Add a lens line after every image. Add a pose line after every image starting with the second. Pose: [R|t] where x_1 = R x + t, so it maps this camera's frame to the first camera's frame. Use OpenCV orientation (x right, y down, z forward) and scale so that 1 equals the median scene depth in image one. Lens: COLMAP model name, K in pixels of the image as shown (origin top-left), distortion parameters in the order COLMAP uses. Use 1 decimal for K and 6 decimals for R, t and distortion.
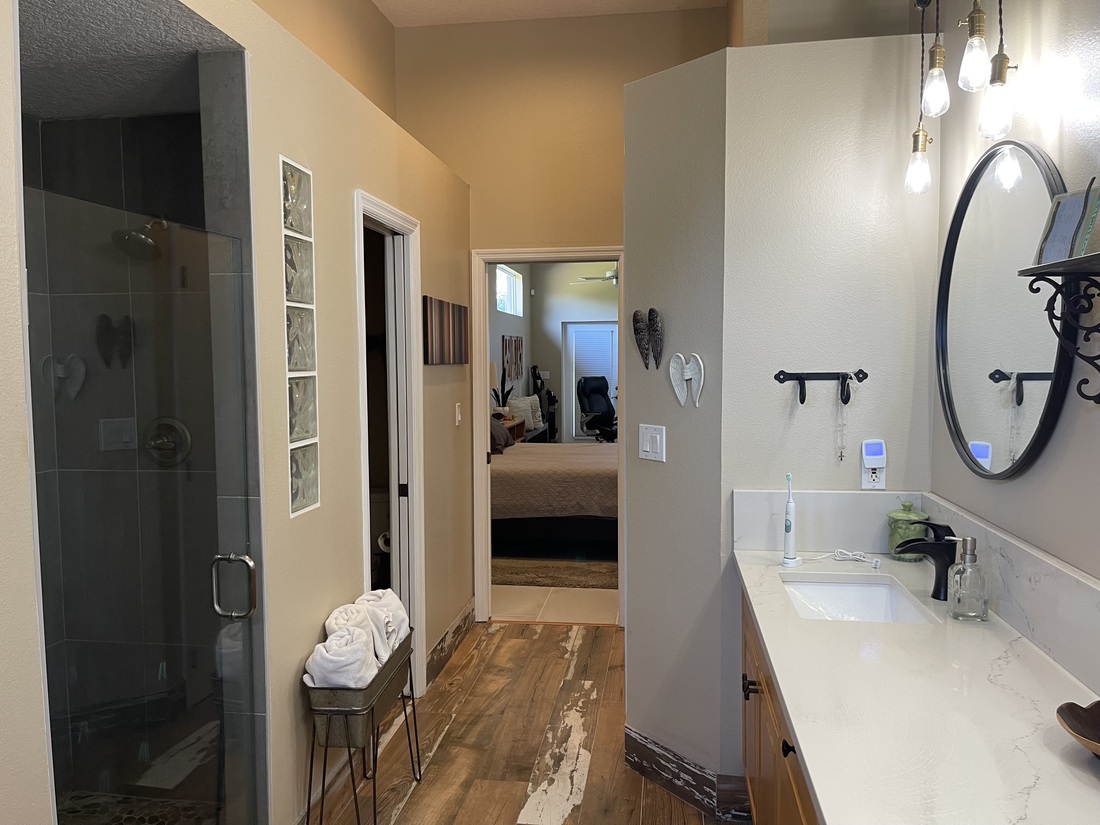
lens RADIAL K [[823.0, 0, 548.6], [0, 823.0, 410.1], [0, 0, 1]] dist [0.019697, -0.014687]
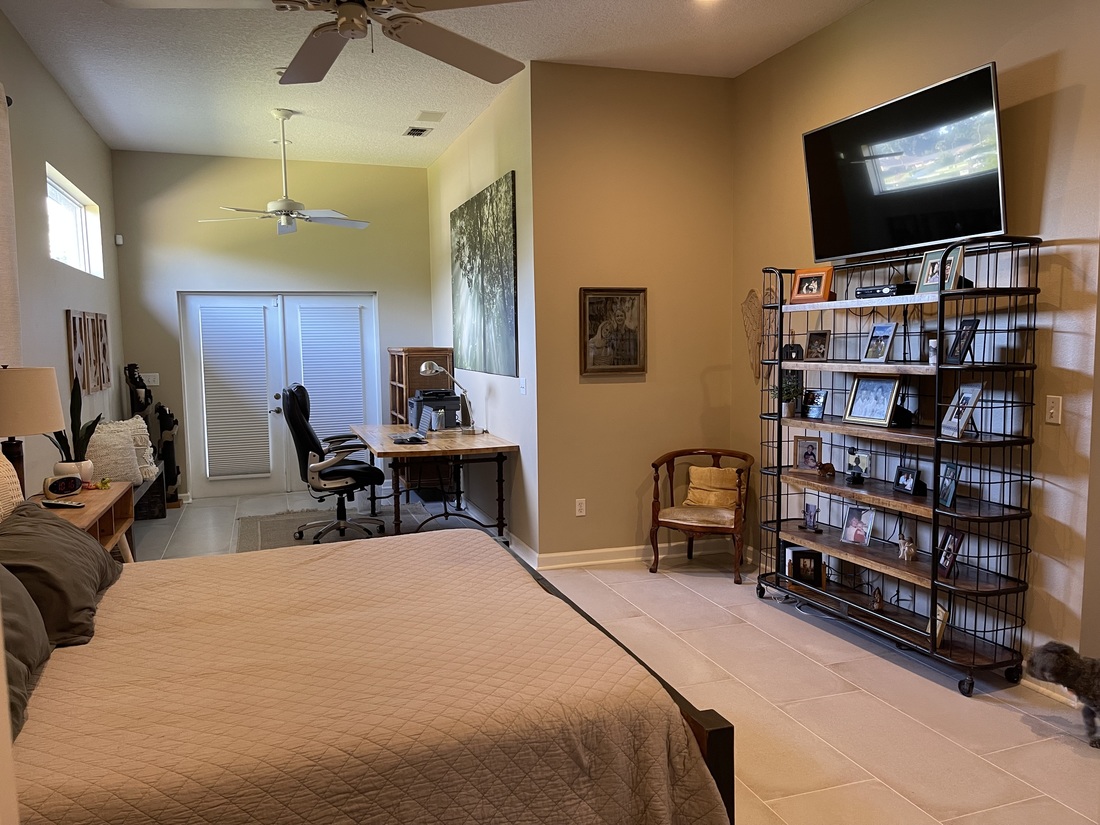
lens RADIAL K [[823.0, 0, 555.6], [0, 823.0, 413.6], [0, 0, 1]] dist [0.019697, -0.014687]
pose [[0.885879, -0.046925, 0.461536, -0.023646], [0.037536, 0.998860, 0.029508, -0.026269], [-0.462395, -0.008816, 0.886630, 0.354821]]
